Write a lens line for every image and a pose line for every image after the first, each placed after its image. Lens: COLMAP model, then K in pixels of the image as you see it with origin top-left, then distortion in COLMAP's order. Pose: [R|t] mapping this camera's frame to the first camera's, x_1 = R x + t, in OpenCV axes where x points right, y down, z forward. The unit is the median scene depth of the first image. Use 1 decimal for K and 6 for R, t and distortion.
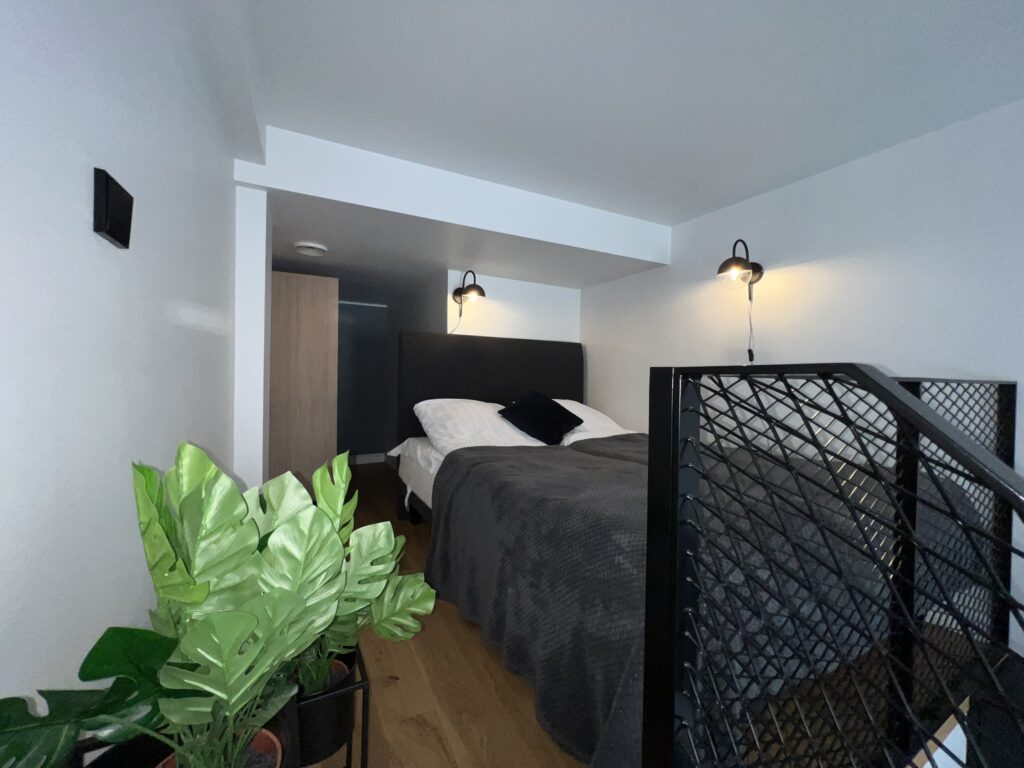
lens RADIAL K [[425.9, 0, 526.9], [0, 425.9, 379.1], [0, 0, 1]] dist [0.022735, 0.000077]
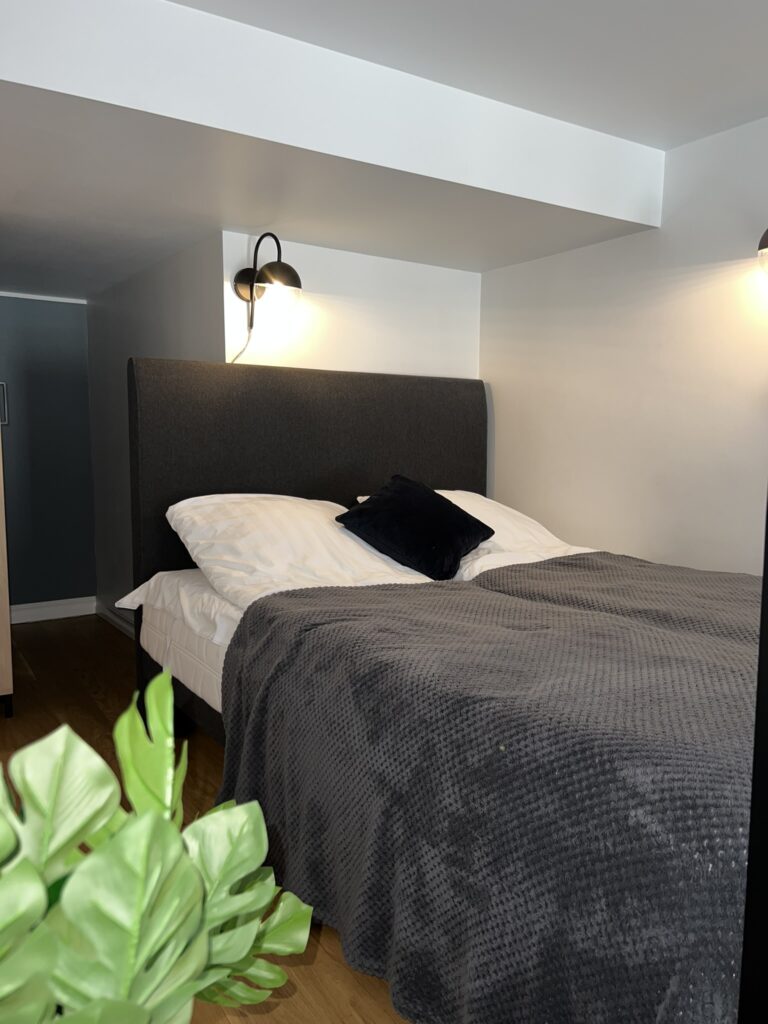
lens RADIAL K [[783.3, 0, 381.7], [0, 783.3, 503.9], [0, 0, 1]] dist [0.066368, -0.053612]
pose [[0.994996, -0.016892, 0.098475, -0.137554], [0.007134, 0.995100, 0.098612, -0.044625], [-0.099658, -0.097416, 0.990242, 0.073212]]
